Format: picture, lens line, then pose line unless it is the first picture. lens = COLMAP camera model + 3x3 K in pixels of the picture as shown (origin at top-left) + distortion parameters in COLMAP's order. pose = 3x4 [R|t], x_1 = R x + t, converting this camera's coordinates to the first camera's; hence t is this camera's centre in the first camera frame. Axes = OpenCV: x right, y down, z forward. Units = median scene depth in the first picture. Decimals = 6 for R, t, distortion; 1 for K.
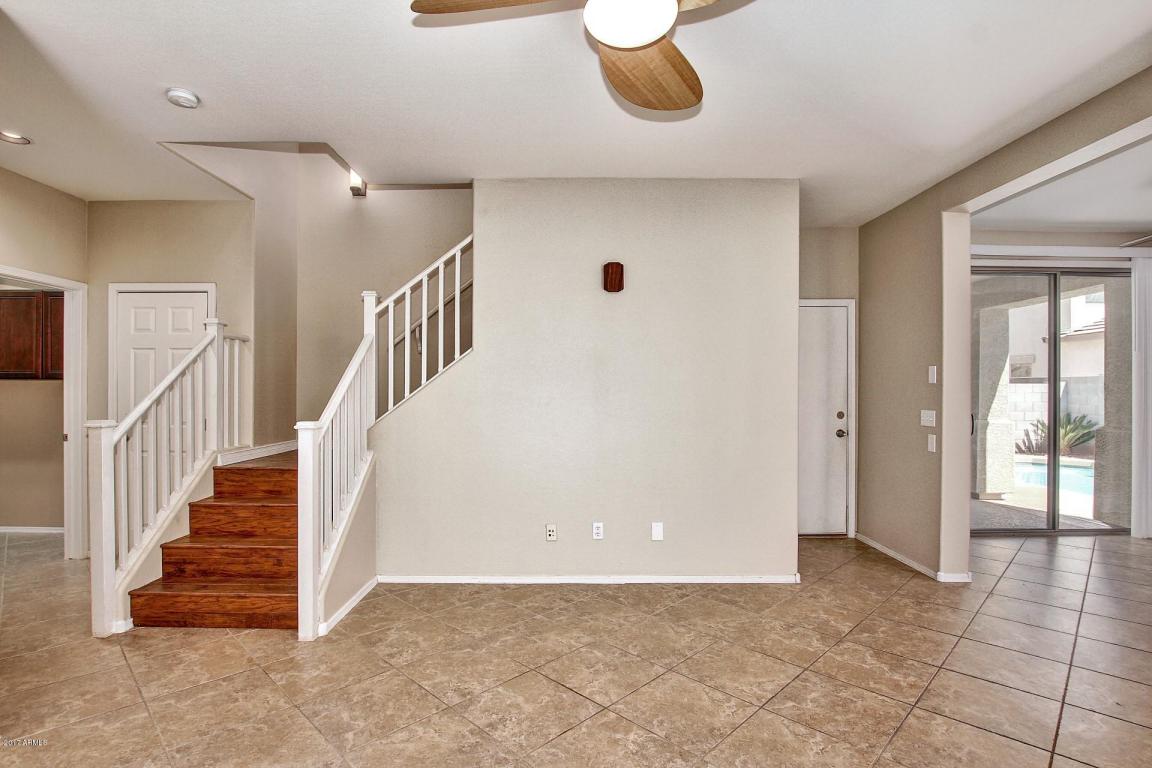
lens RADIAL K [[569.4, 0, 572.6], [0, 569.4, 390.2], [0, 0, 1]] dist [-0.028230, 0.000360]
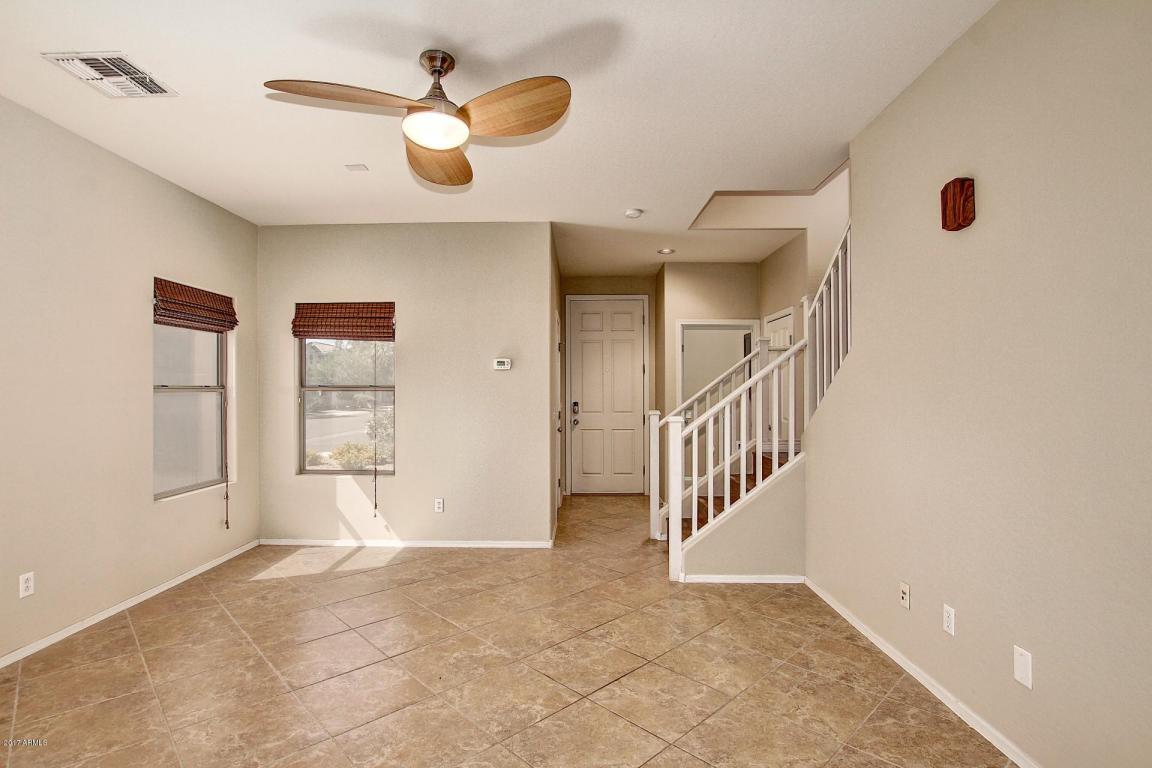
lens RADIAL K [[561.3, 0, 567.6], [0, 561.3, 388.3], [0, 0, 1]] dist [-0.026848, 0.000479]
pose [[-0.031113, -0.008633, -0.999479, 0.941444], [0.001642, 0.999961, -0.008688, -0.000445], [0.999515, -0.001912, -0.031097, 0.858393]]
